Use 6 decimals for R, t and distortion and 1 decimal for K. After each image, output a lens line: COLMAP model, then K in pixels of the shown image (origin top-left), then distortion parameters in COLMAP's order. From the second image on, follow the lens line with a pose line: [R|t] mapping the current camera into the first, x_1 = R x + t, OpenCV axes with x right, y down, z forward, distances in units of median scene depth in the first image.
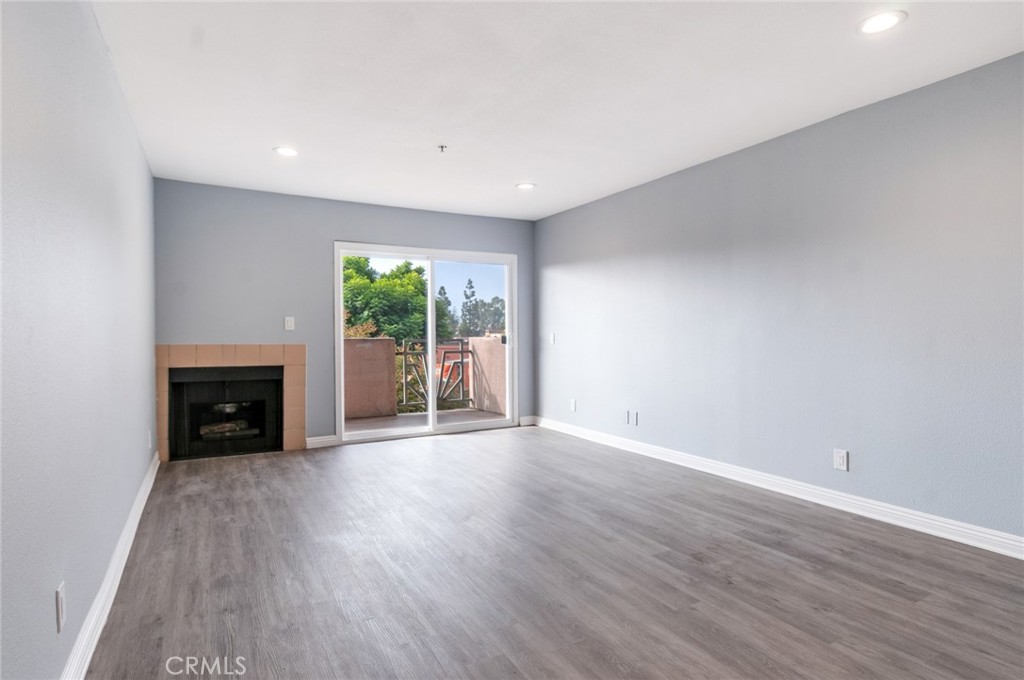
lens RADIAL K [[551.9, 0, 512.0], [0, 551.9, 340.0], [0, 0, 1]] dist [0.004458, -0.001044]
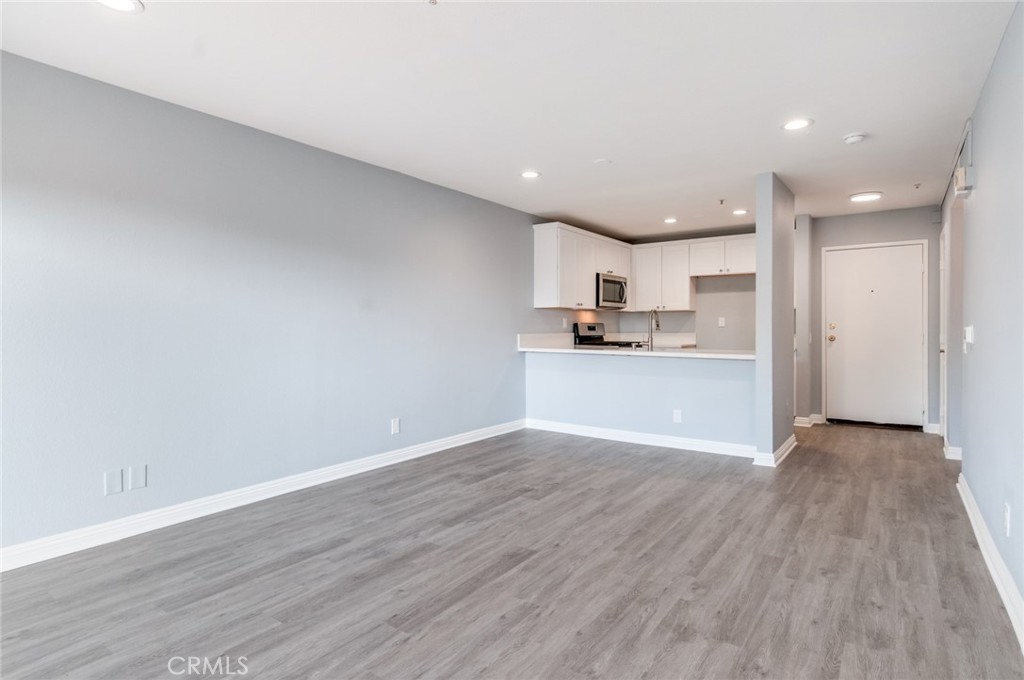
lens RADIAL K [[539.9, 0, 516.5], [0, 539.9, 329.1], [0, 0, 1]] dist [0.003972, -0.000334]
pose [[-0.437431, 0.005391, 0.899236, -0.502737], [0.018646, 0.999821, 0.003077, -0.013977], [-0.899058, 0.018113, -0.437454, 0.906286]]
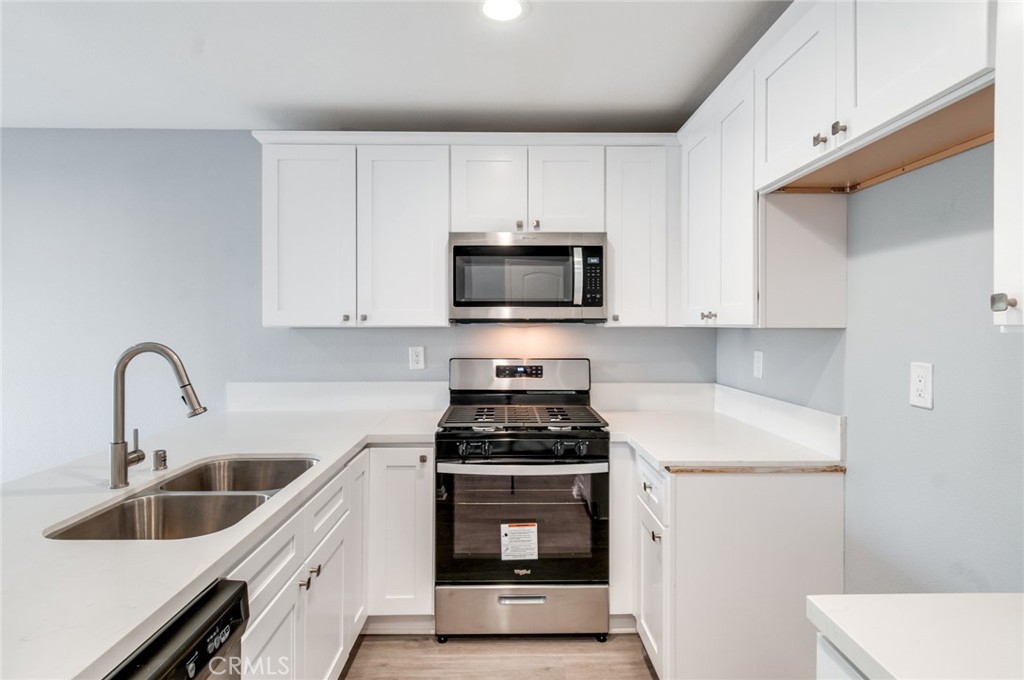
lens RADIAL K [[539.9, 0, 516.5], [0, 539.9, 329.1], [0, 0, 1]] dist [0.003972, -0.000334]
pose [[0.465653, -0.000746, 0.884967, 0.208595], [0.012024, 0.999913, -0.005484, -0.051011], [-0.884885, 0.013195, 0.465622, -0.195496]]
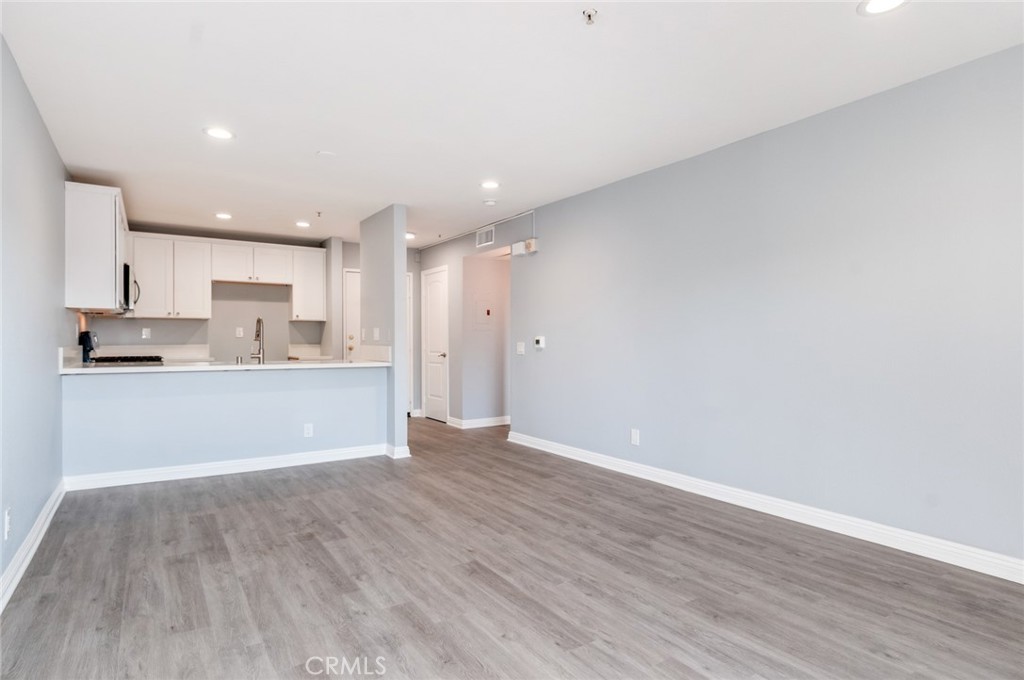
lens RADIAL K [[551.9, 0, 512.0], [0, 551.9, 340.0], [0, 0, 1]] dist [0.004458, -0.001044]
pose [[-0.997141, 0.008239, -0.075112, -0.000861], [0.006978, 0.999831, 0.017034, -0.018508], [0.075240, 0.016461, -0.997030, 1.215673]]
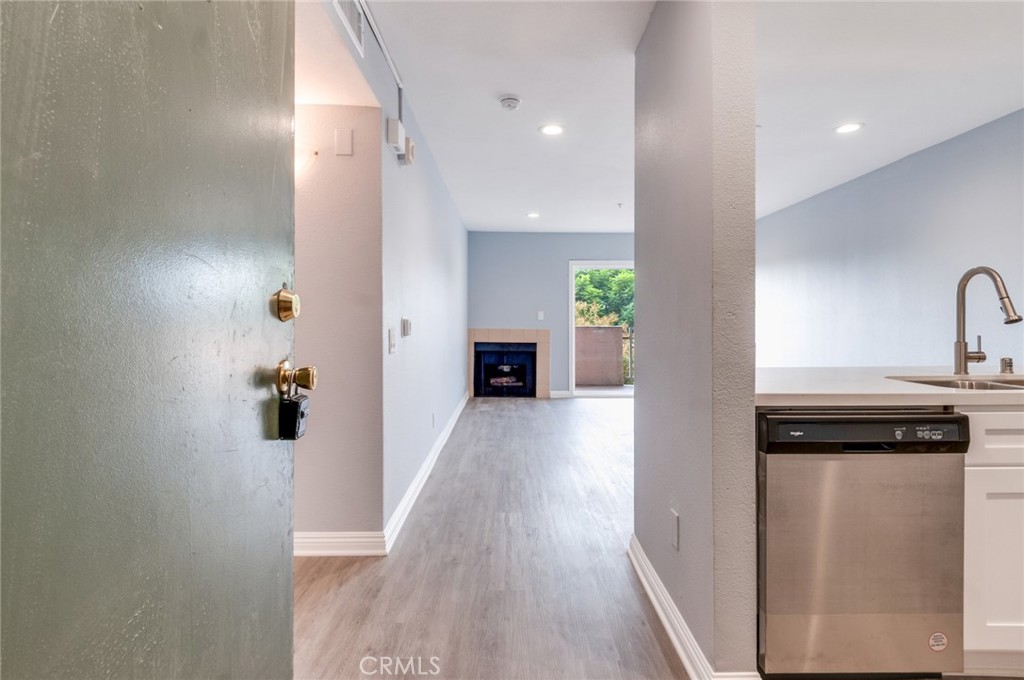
lens RADIAL K [[546.1, 0, 514.3], [0, 546.1, 320.8], [0, 0, 1]] dist [0.004707, 0.000197]
pose [[0.879022, 0.003367, -0.476770, 0.277085], [-0.010668, 0.999864, -0.012608, 0.004756], [0.476663, 0.016169, 0.878938, -0.402048]]
